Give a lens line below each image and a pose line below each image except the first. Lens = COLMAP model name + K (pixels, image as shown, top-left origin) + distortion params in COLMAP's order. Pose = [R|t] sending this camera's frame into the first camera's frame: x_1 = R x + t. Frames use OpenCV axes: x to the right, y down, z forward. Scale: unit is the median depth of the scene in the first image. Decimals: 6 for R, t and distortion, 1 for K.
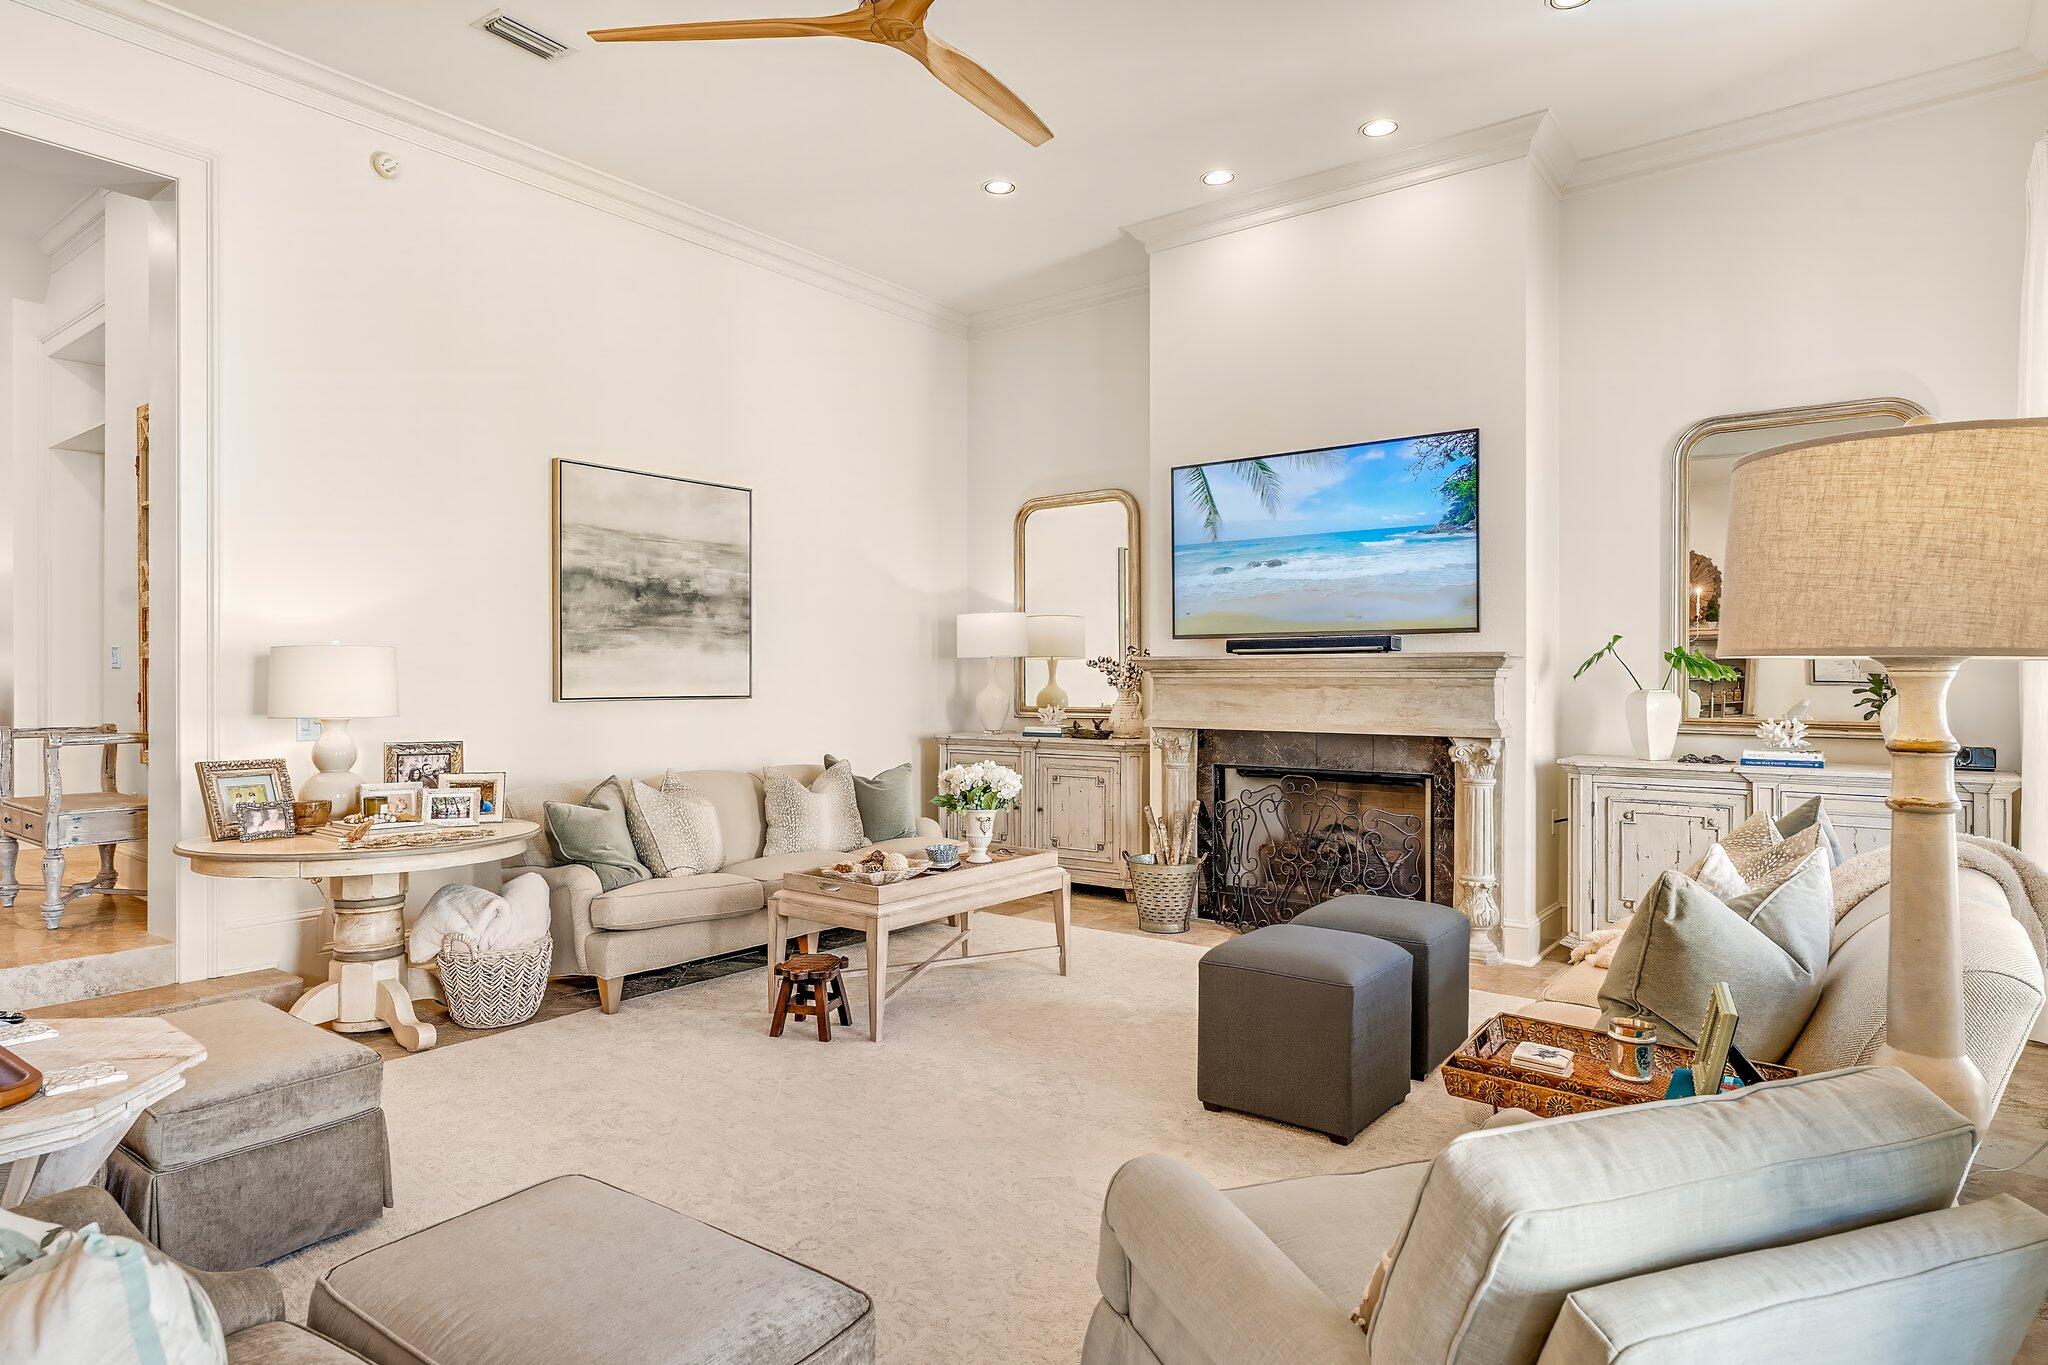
lens RADIAL K [[1122.3, 0, 993.6], [0, 1122.3, 679.4], [0, 0, 1]] dist [0.003729, 0.000919]
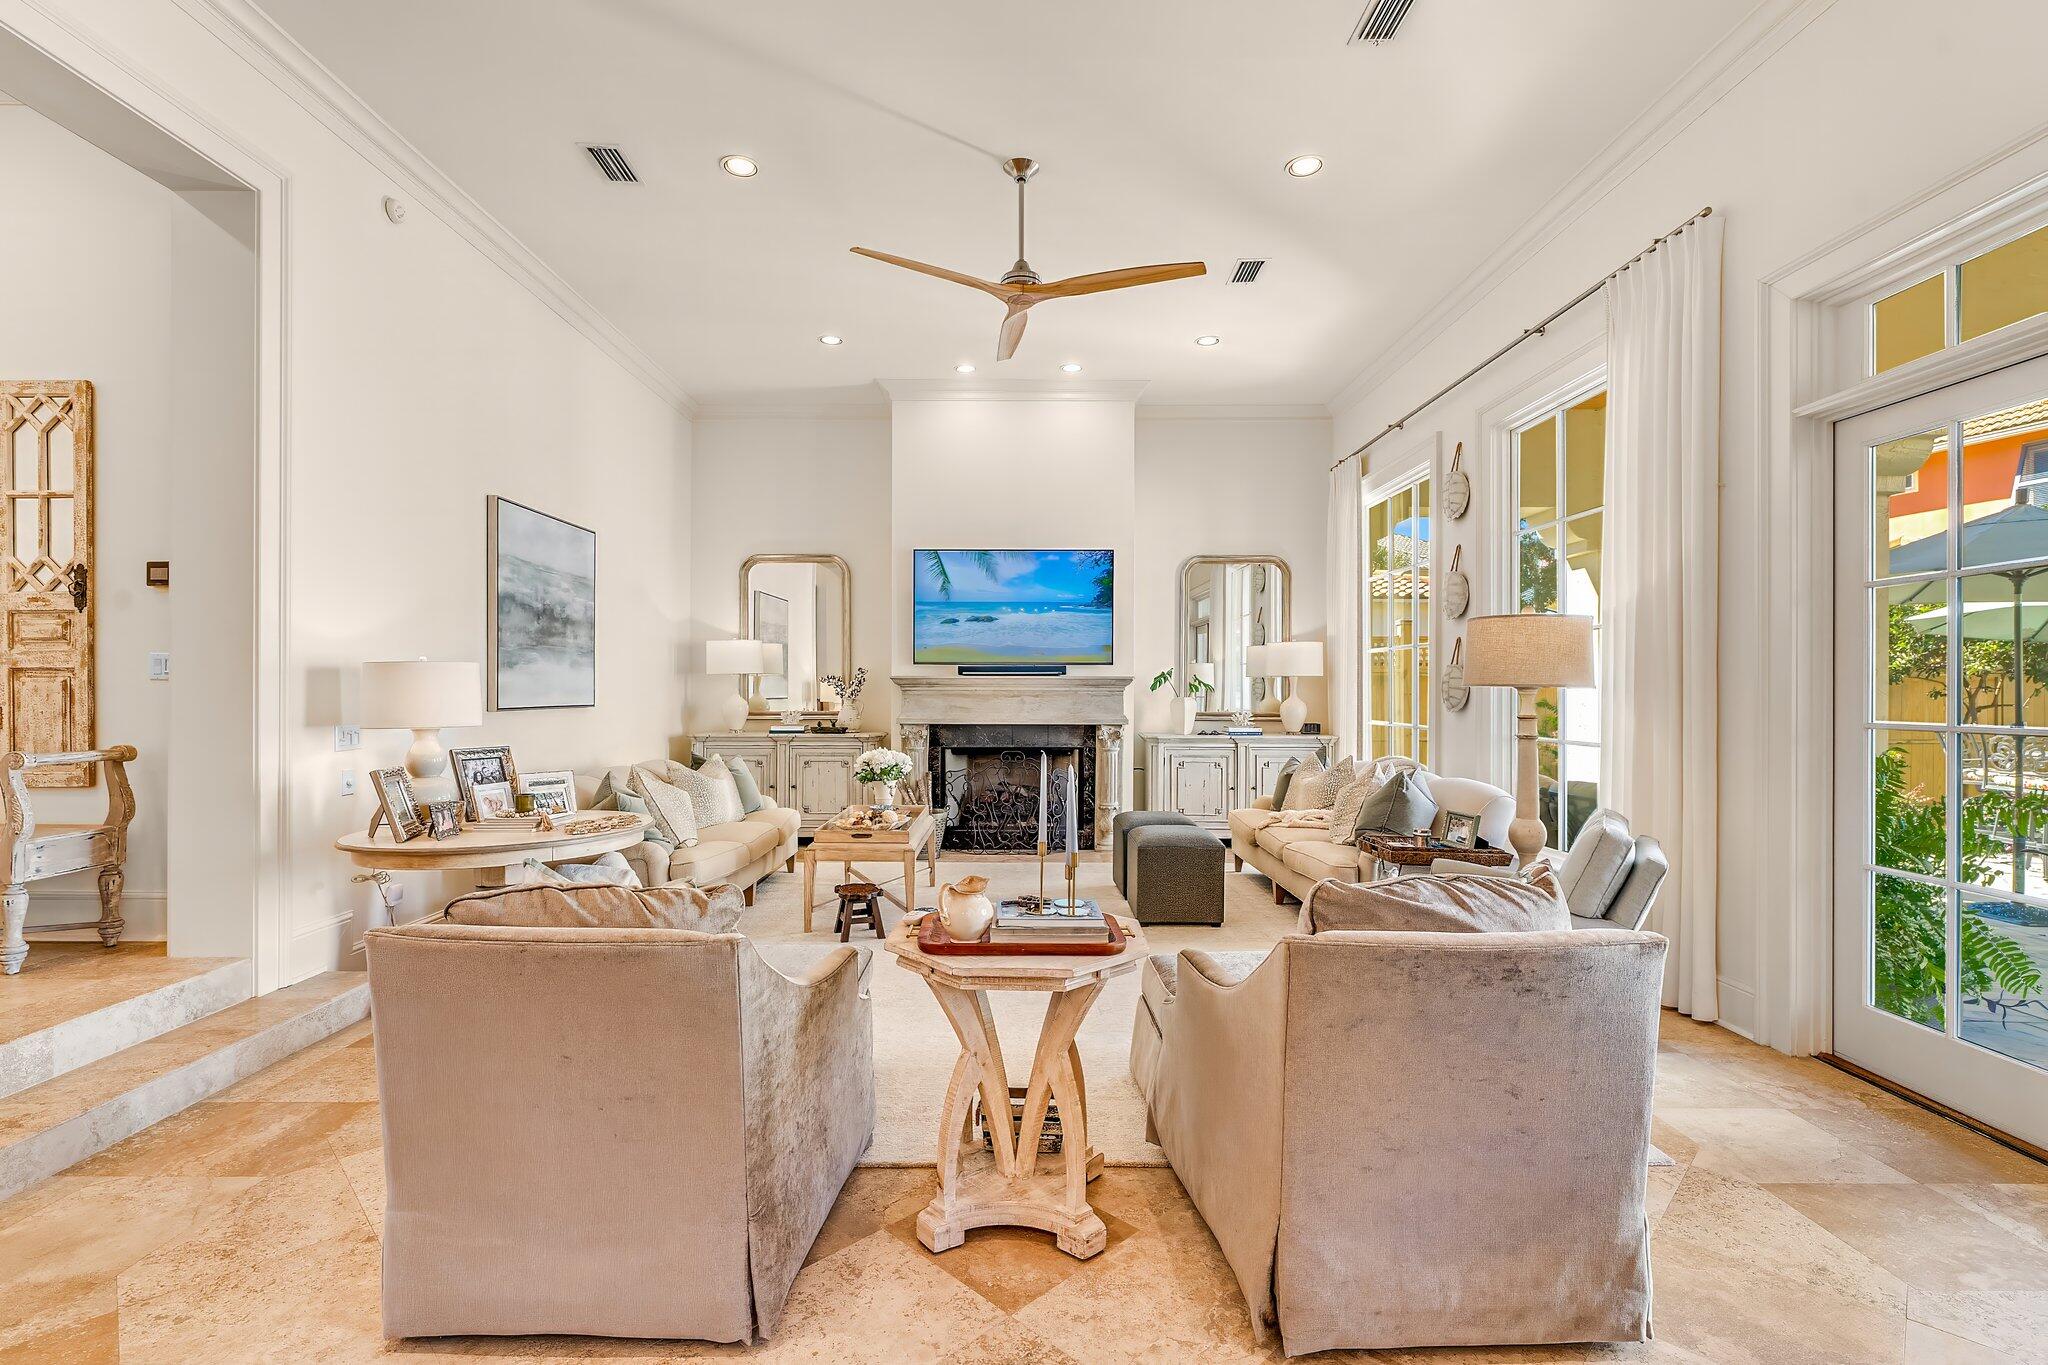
lens RADIAL K [[900.2, 0, 975.3], [0, 900.2, 687.4], [0, 0, 1]] dist [0.001189, -0.000632]
pose [[0.806607, 0.003071, 0.591080, -0.513415], [-0.001900, 0.999995, -0.002603, -0.002451], [-0.591085, 0.000977, 0.806609, -0.014631]]
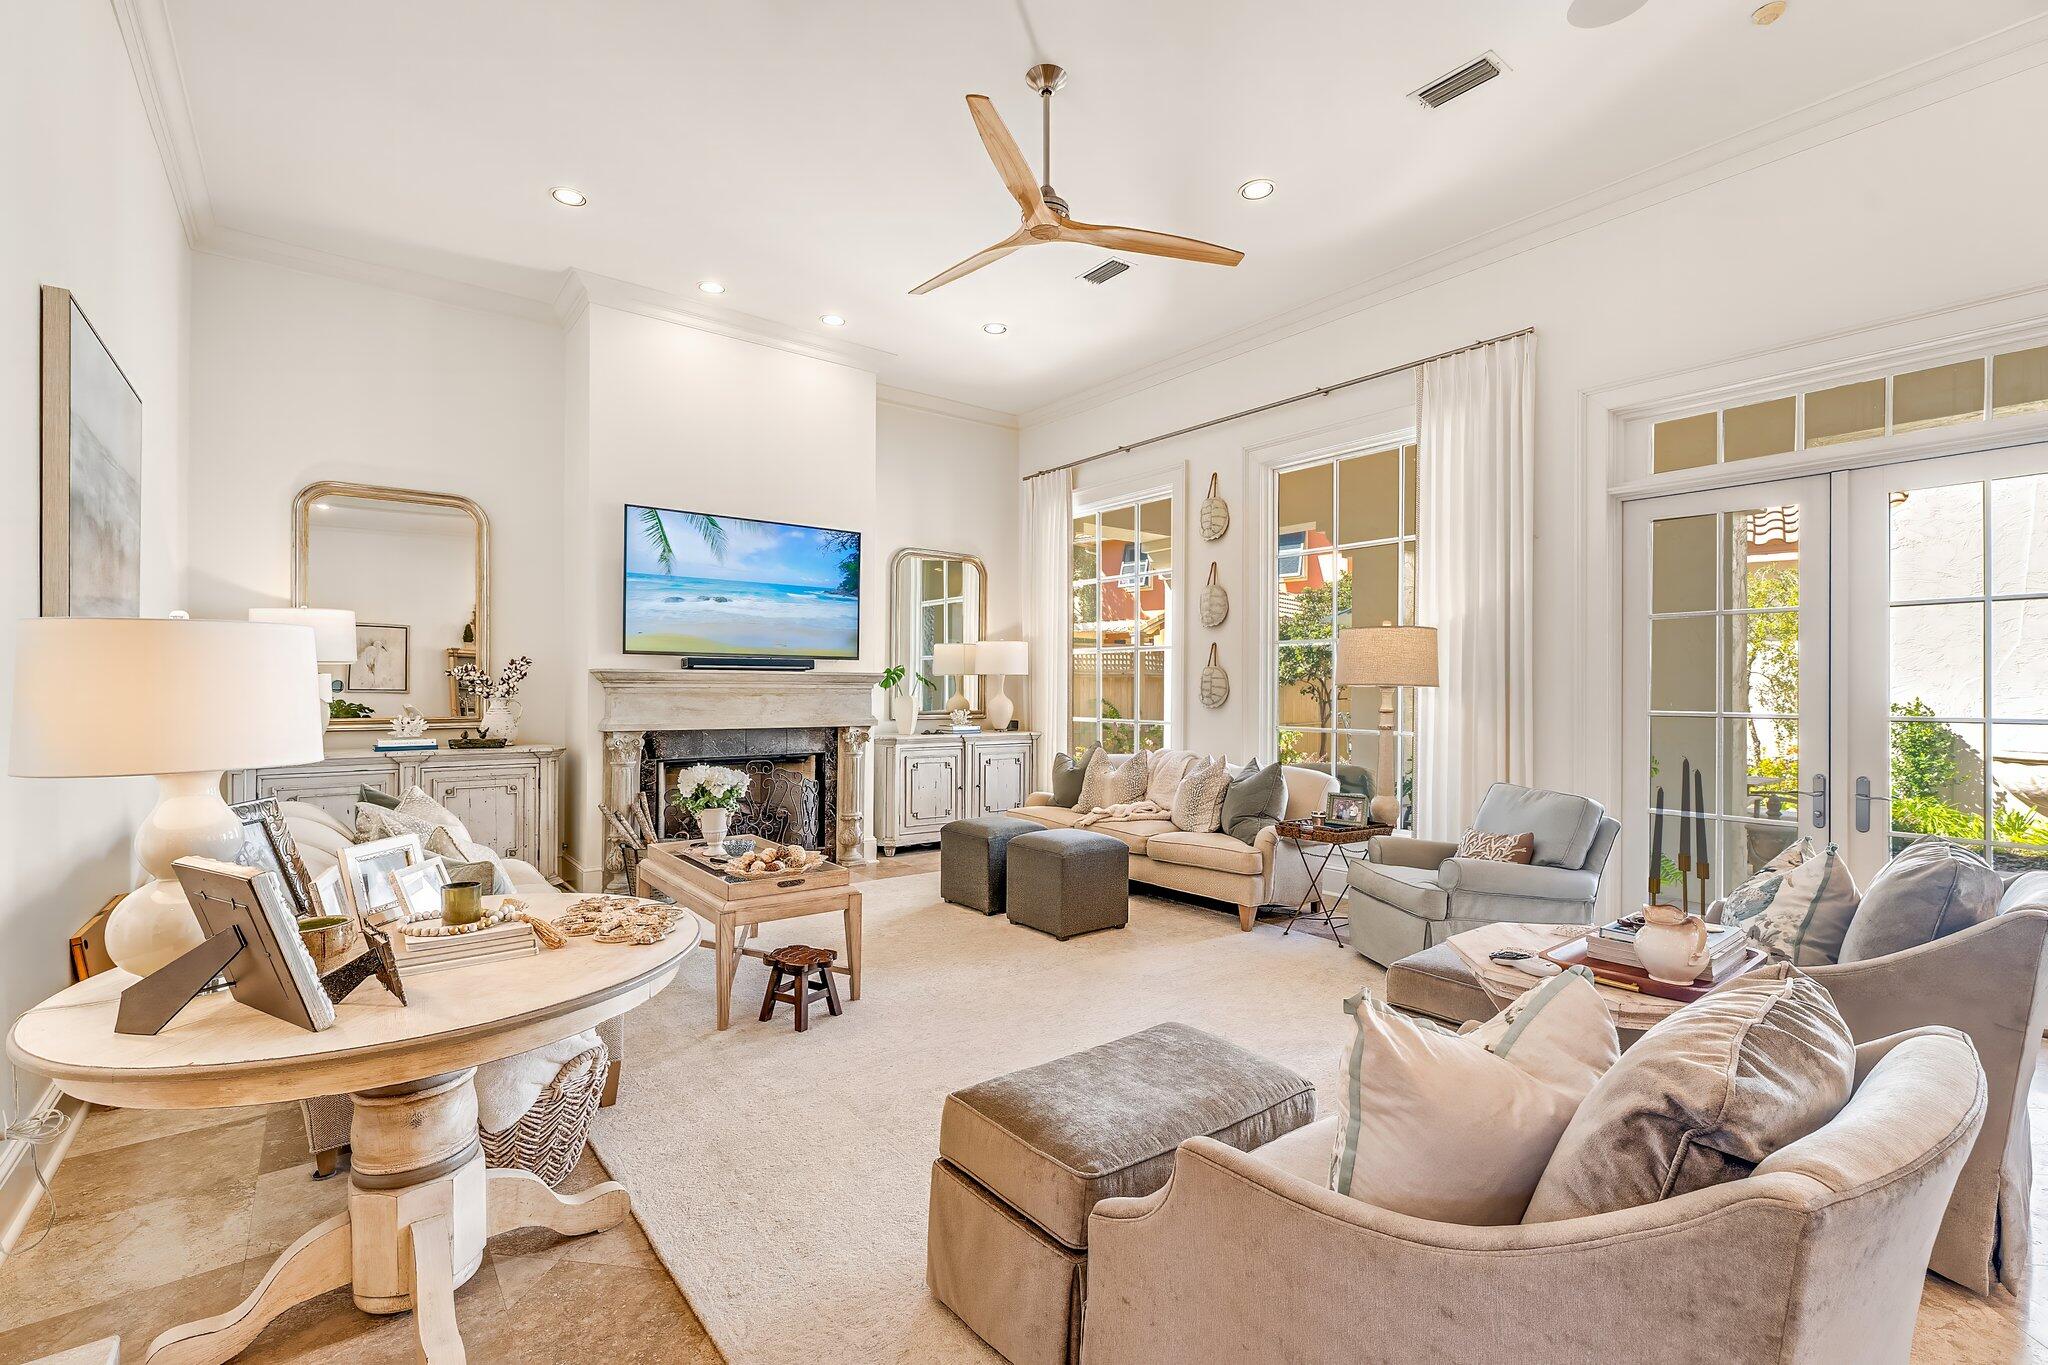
lens RADIAL K [[900.2, 0, 984.9], [0, 900.2, 688.7], [0, 0, 1]] dist [0.001189, -0.000632]
pose [[0.272636, 0.000742, 0.962117, -0.664249], [-0.004148, 0.999991, 0.000404, -0.002190], [-0.962108, -0.004101, 0.272637, 0.421114]]
